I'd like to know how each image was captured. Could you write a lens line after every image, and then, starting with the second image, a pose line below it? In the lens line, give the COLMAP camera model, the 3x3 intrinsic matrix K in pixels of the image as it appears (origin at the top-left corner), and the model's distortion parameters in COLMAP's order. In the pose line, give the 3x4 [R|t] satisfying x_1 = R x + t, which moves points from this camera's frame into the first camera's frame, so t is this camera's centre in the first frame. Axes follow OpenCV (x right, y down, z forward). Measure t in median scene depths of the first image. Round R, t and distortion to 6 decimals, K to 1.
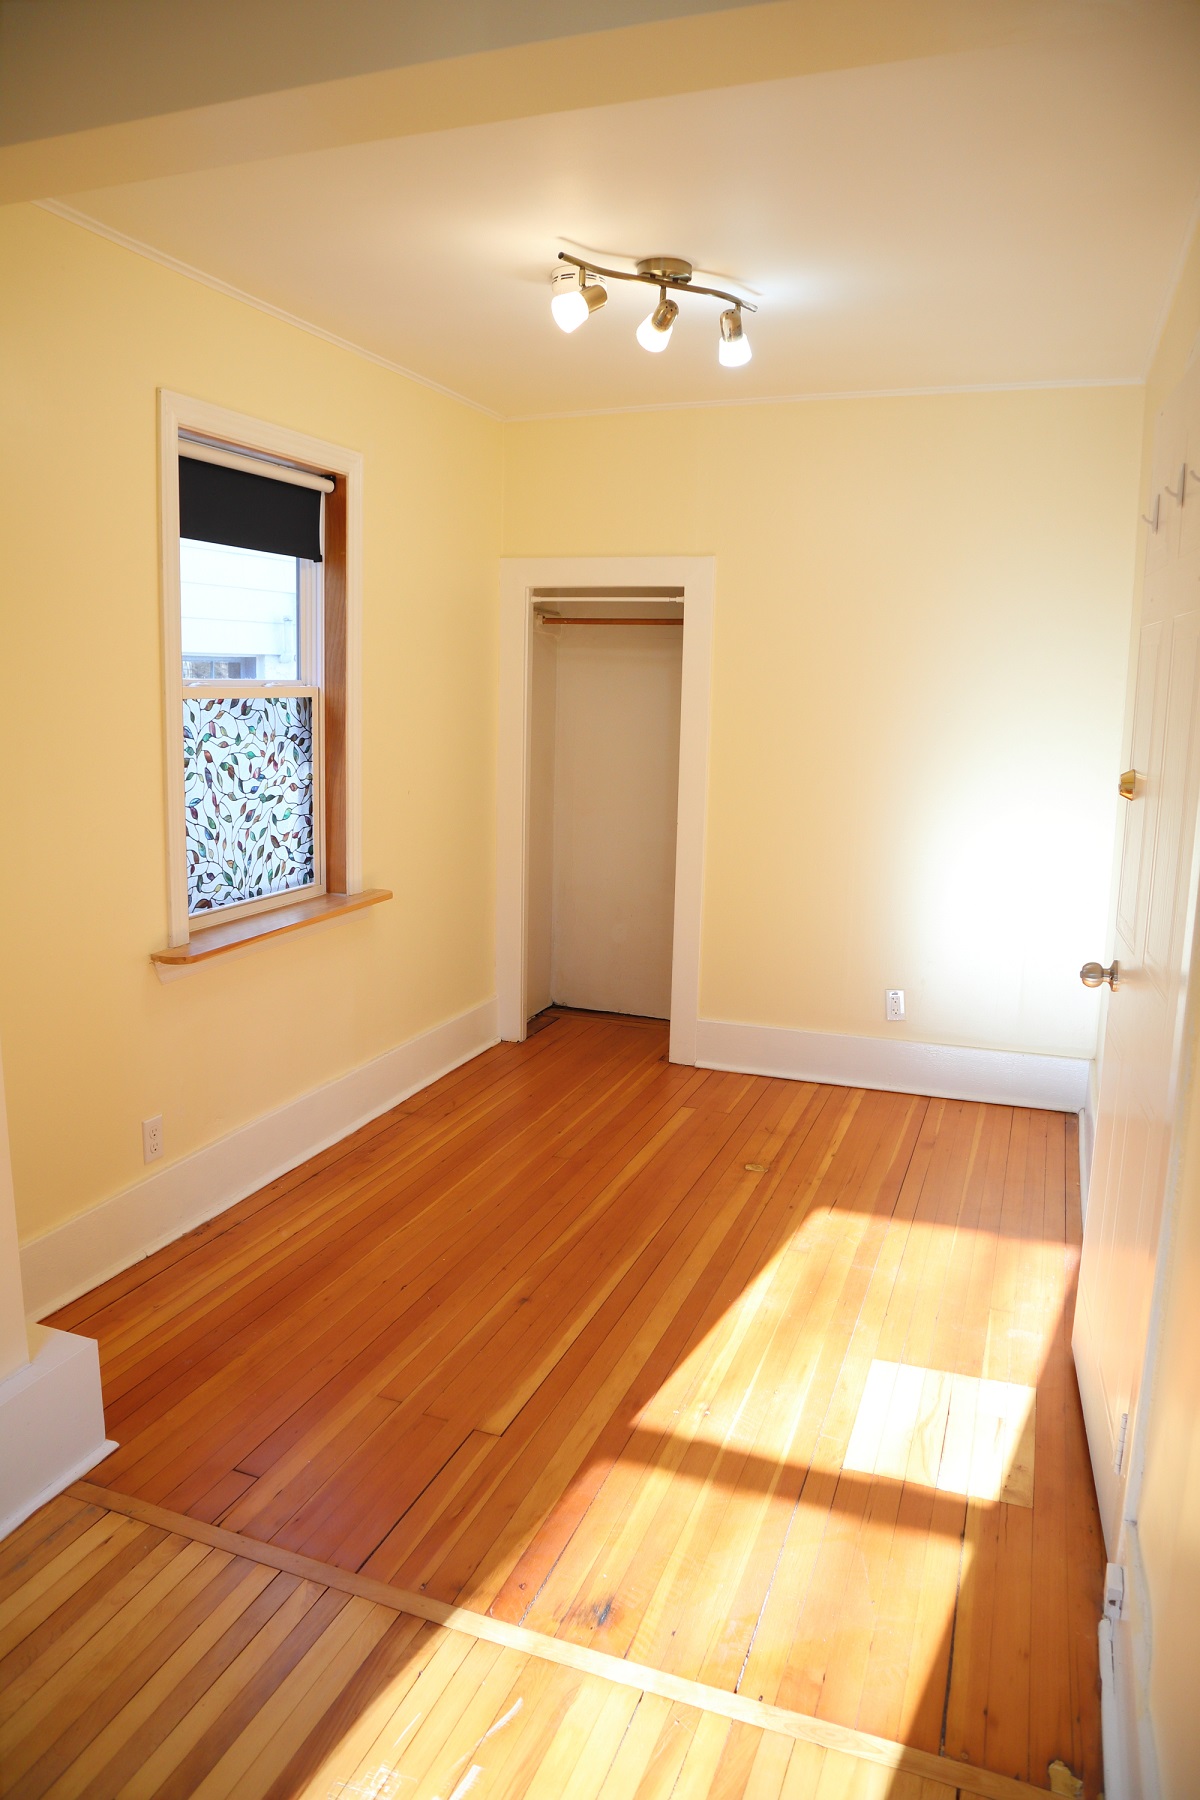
lens RADIAL K [[1231.6, 0, 600.0], [0, 1231.6, 900.0], [0, 0, 1]] dist [-0.141803, 0.082764]
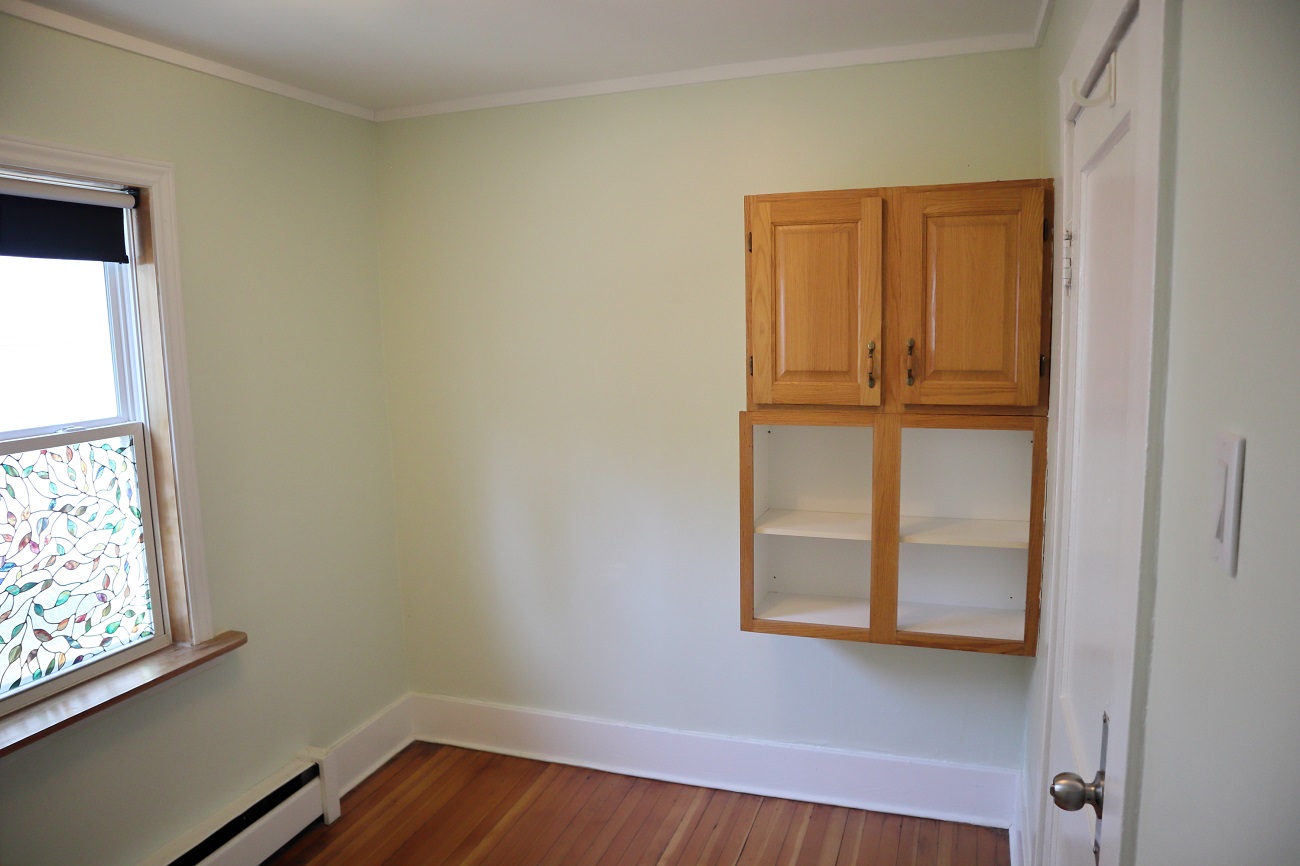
lens RADIAL K [[889.5, 0, 650.0], [0, 889.5, 433.0], [0, 0, 1]] dist [-0.141803, 0.082764]
pose [[0.998111, -0.058486, 0.018785, 0.160805], [0.059418, 0.996791, -0.053630, -0.137534], [-0.015588, 0.054645, 0.998384, 0.416810]]
